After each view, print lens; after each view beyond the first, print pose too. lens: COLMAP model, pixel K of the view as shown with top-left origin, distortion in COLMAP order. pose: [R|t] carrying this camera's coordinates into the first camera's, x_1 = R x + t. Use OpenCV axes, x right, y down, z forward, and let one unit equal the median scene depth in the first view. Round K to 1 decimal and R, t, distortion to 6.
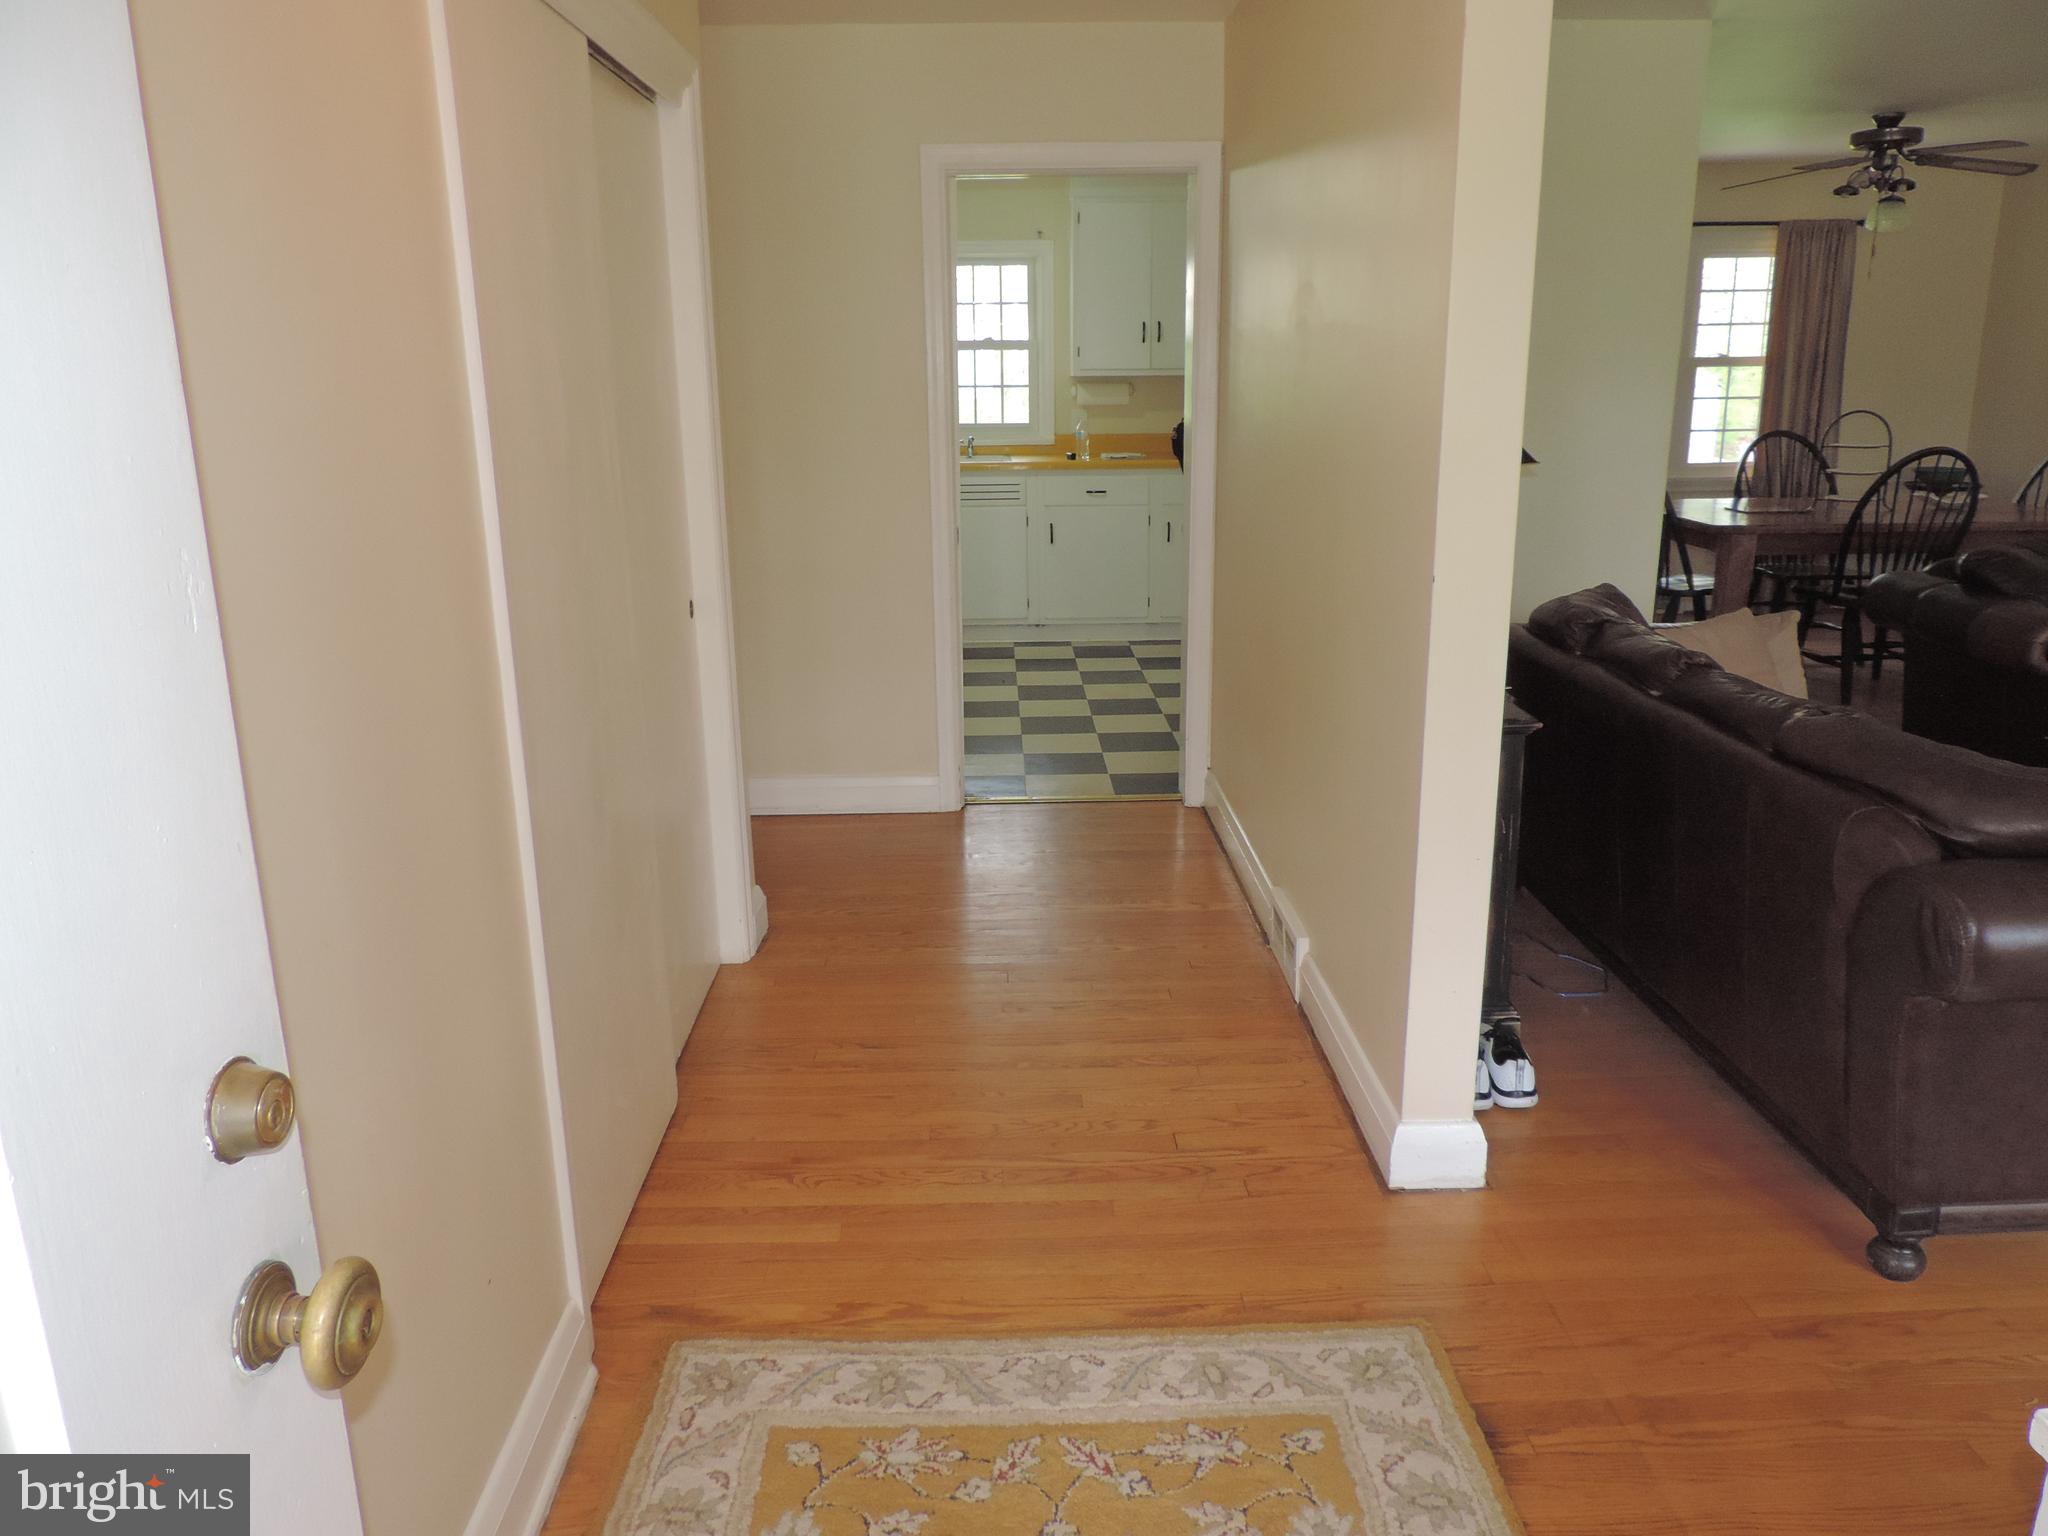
lens RADIAL K [[1461.4, 0, 1021.1], [0, 1461.4, 756.5], [0, 0, 1]] dist [-0.021097, 0.003262]
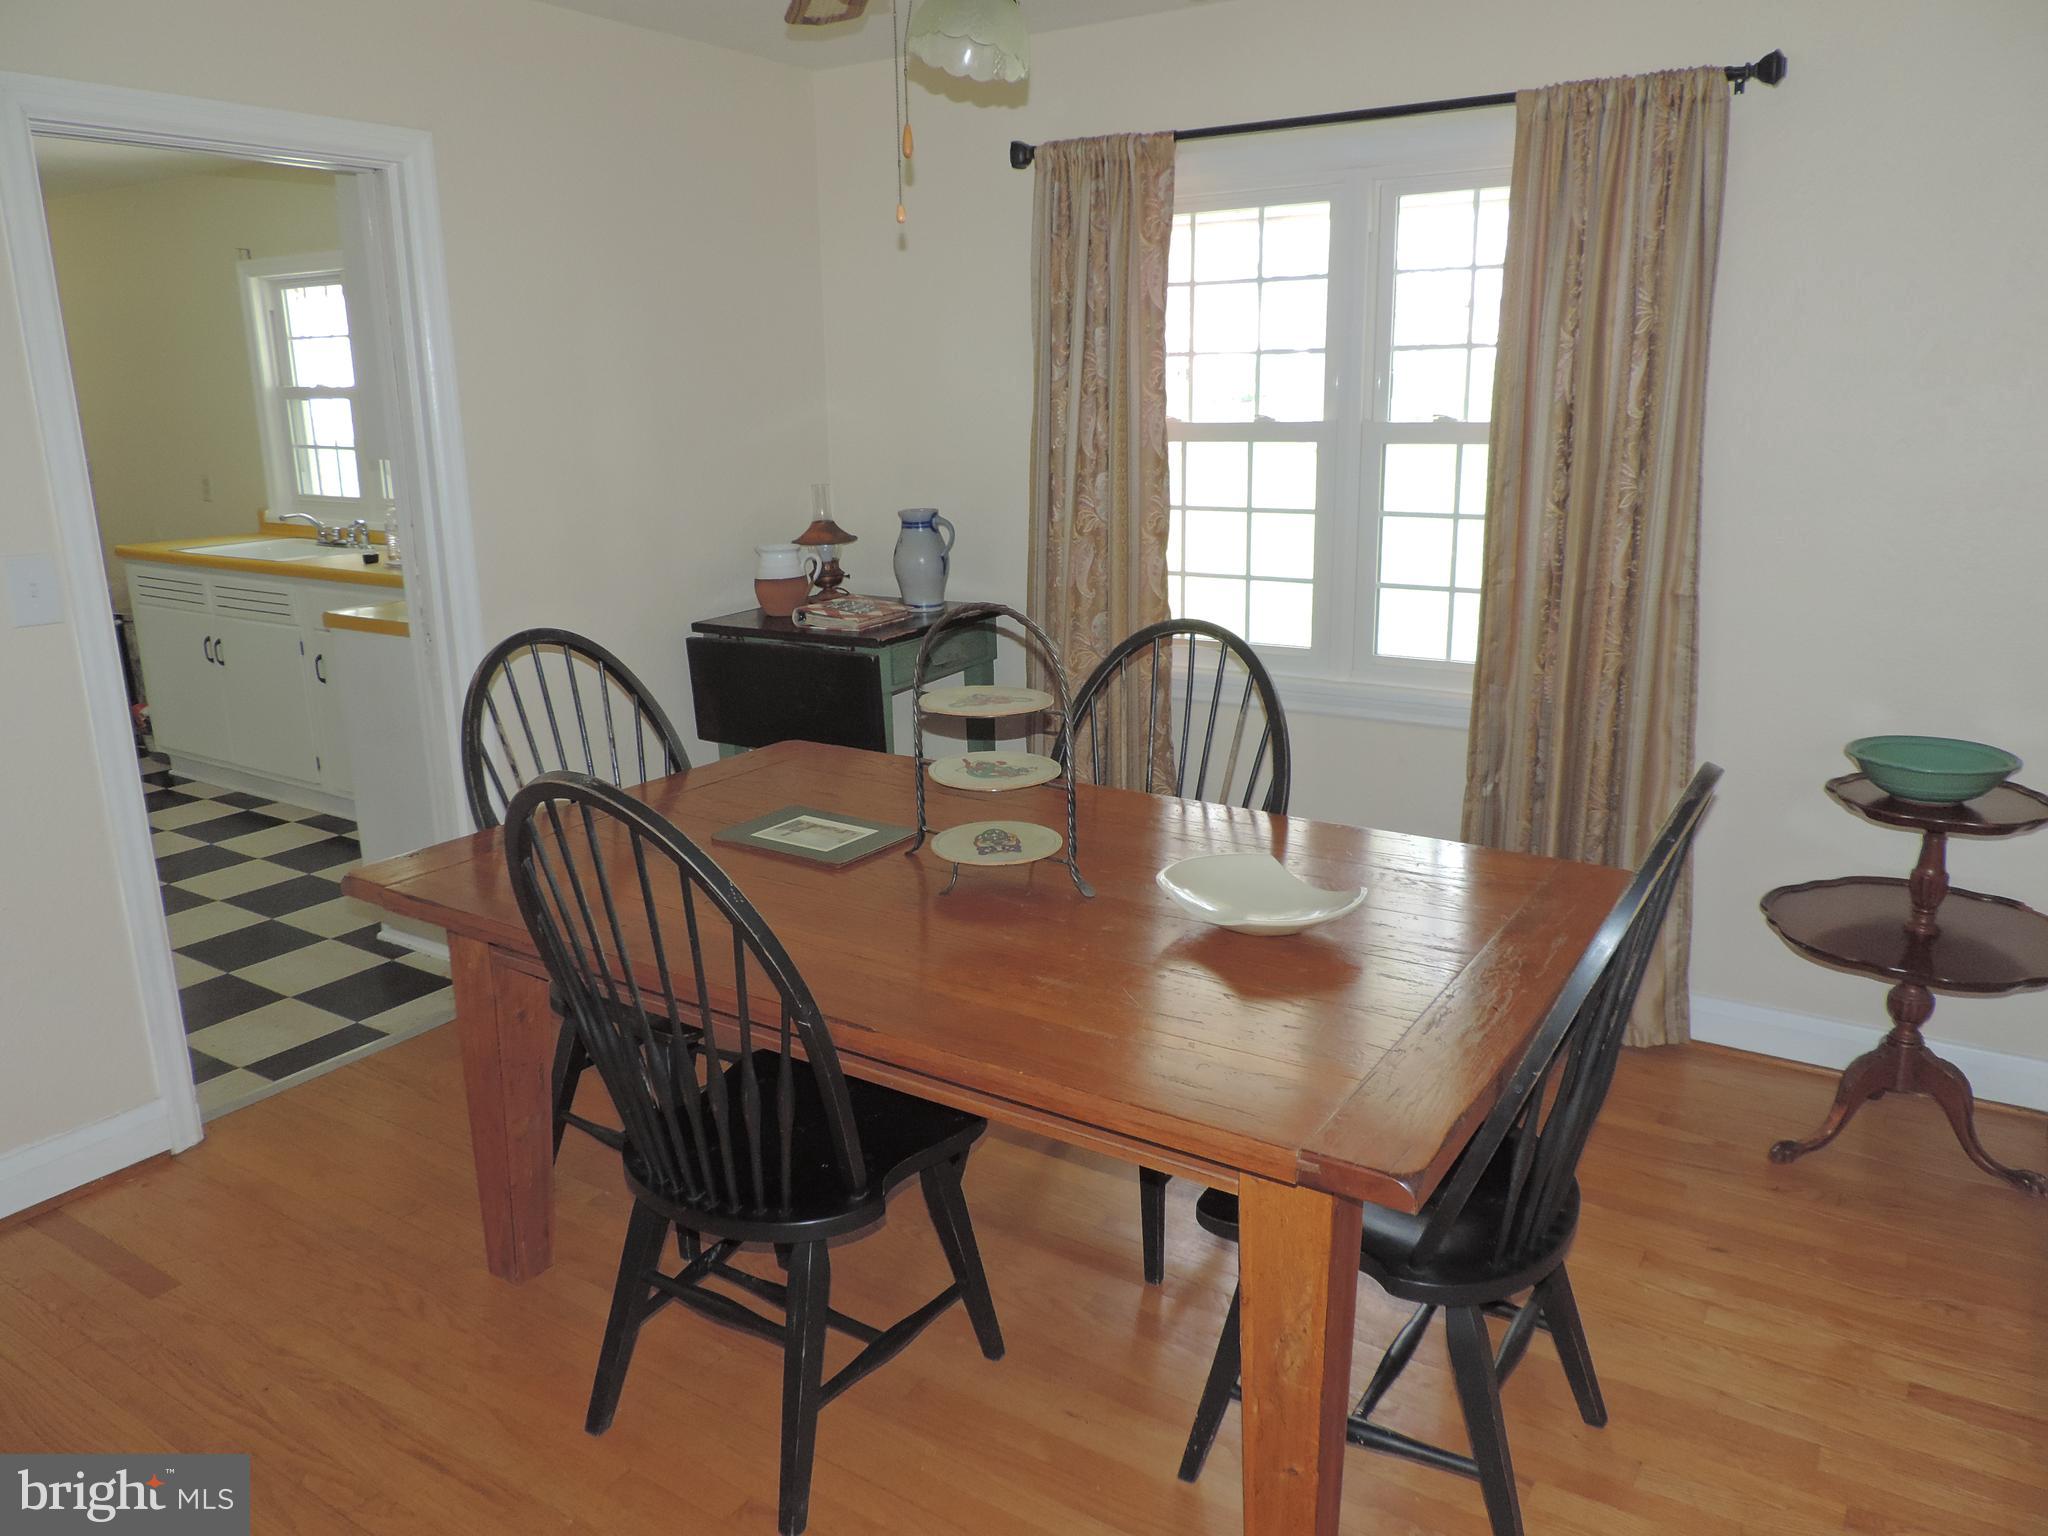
lens RADIAL K [[1461.4, 0, 1039.8], [0, 1461.4, 772.8], [0, 0, 1]] dist [-0.021097, 0.003262]
pose [[0.832310, 0.143442, -0.535430, 0.653522], [-0.144921, 0.988651, 0.039586, -0.176761], [0.535031, 0.044647, 0.843652, 0.590421]]
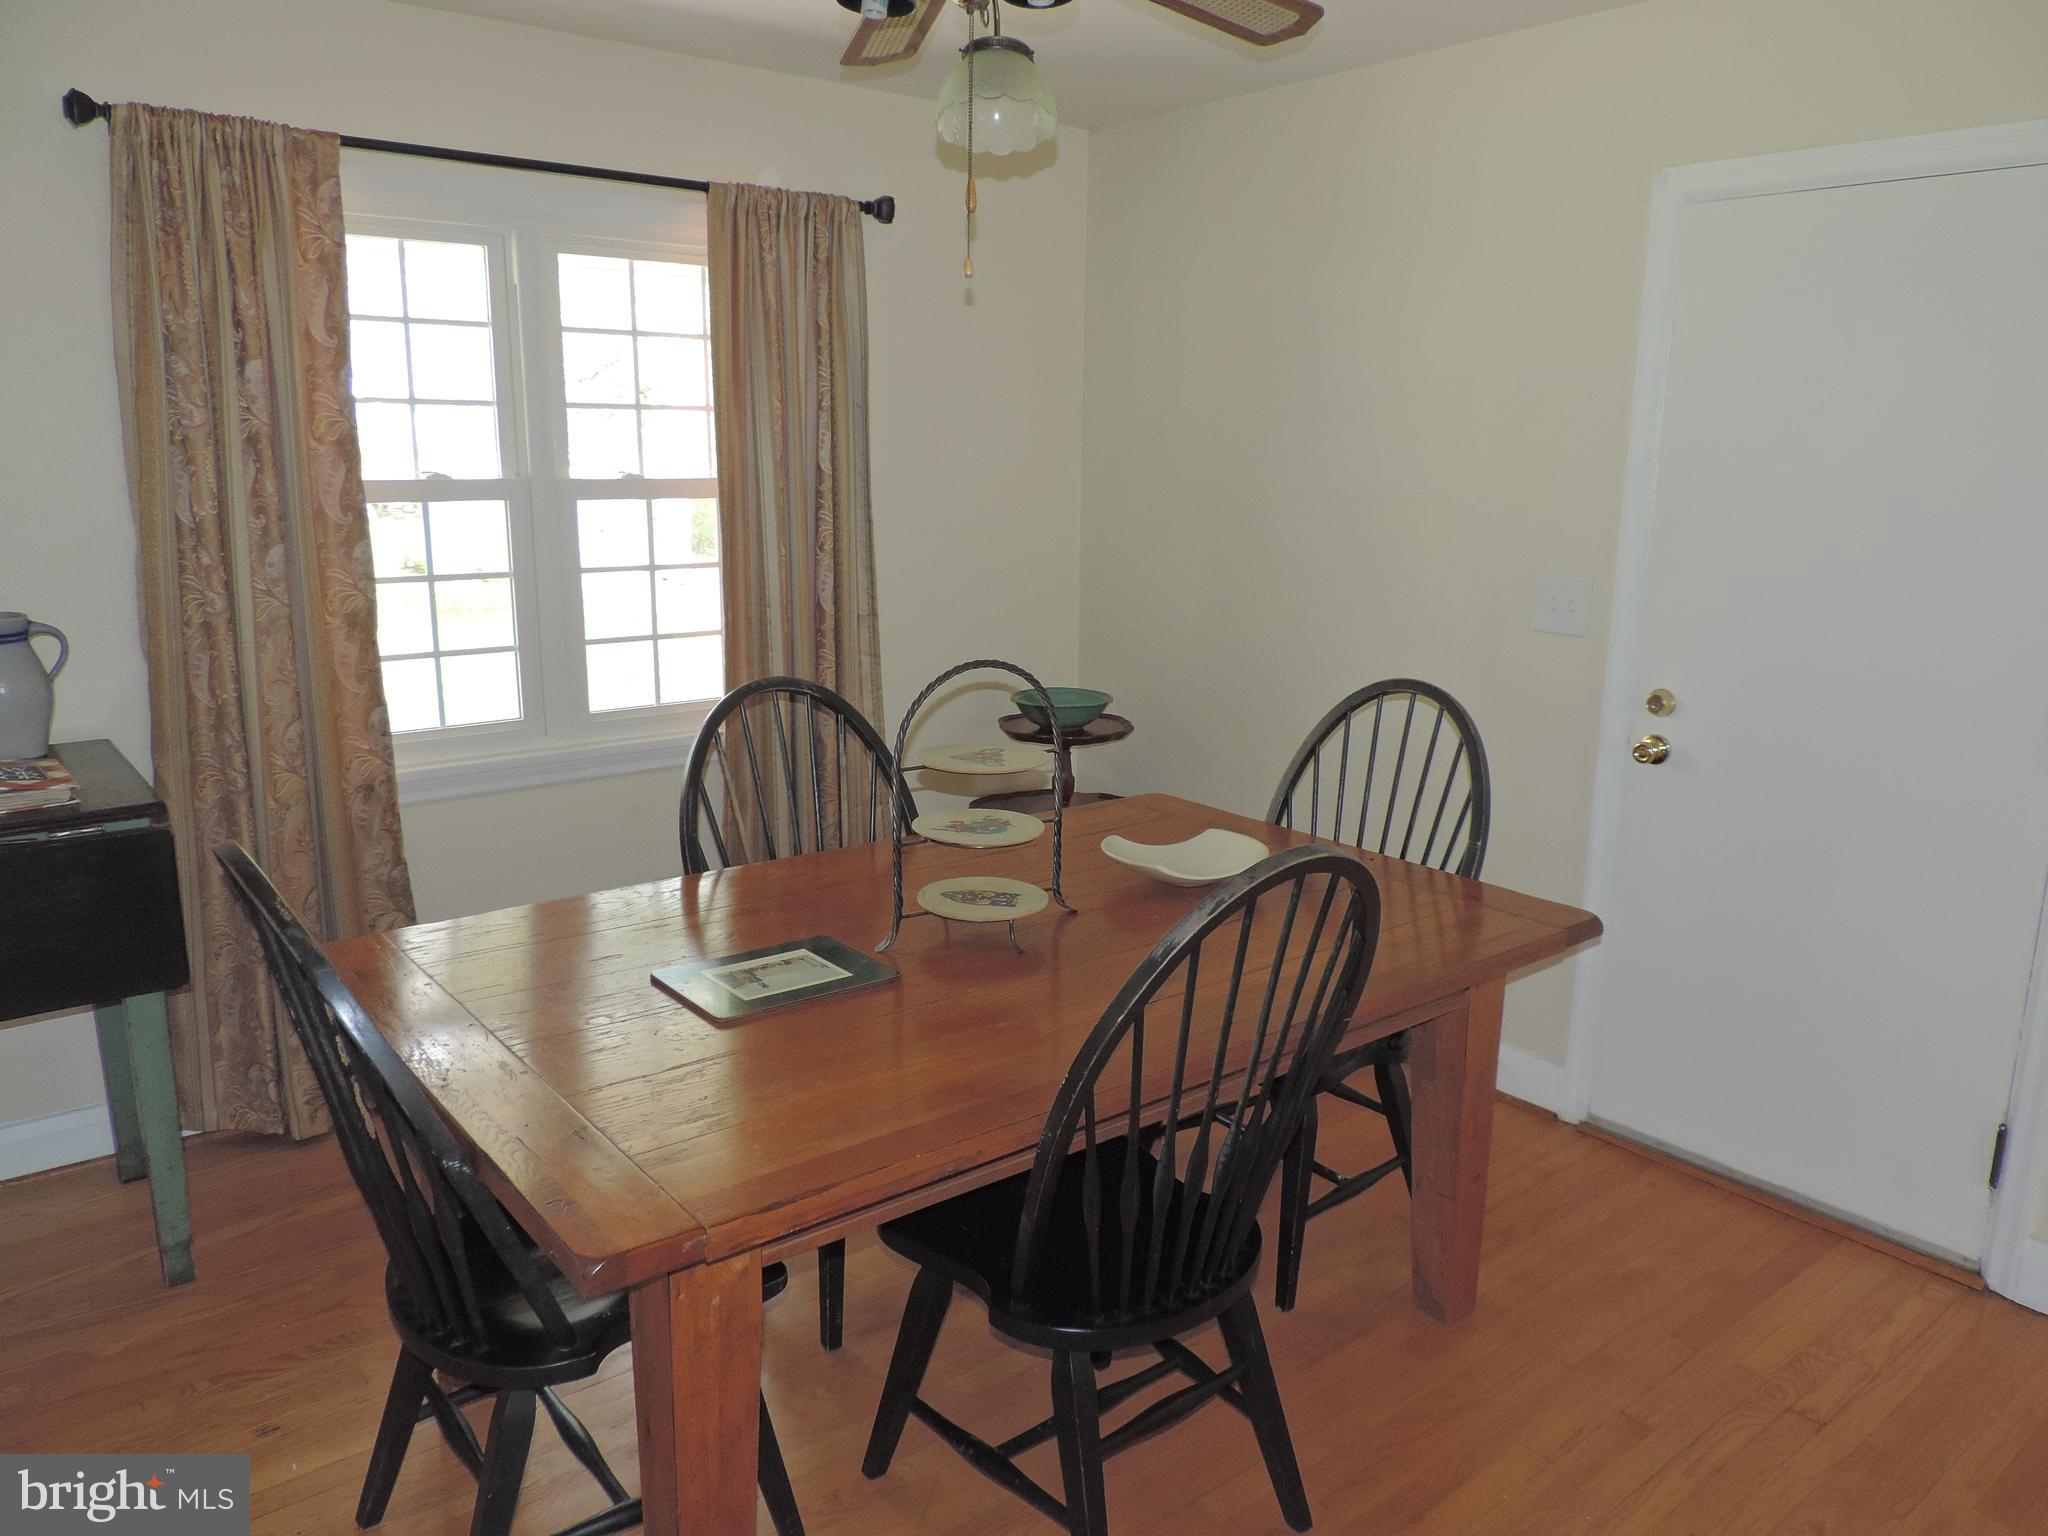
lens RADIAL K [[1461.4, 0, 1030.4], [0, 1461.4, 765.6], [0, 0, 1]] dist [-0.021097, 0.003262]
pose [[0.793559, -0.102939, 0.599723, 0.311475], [0.133324, 0.991052, -0.006307, -0.173309], [-0.593707, 0.084962, 0.800183, 0.591721]]
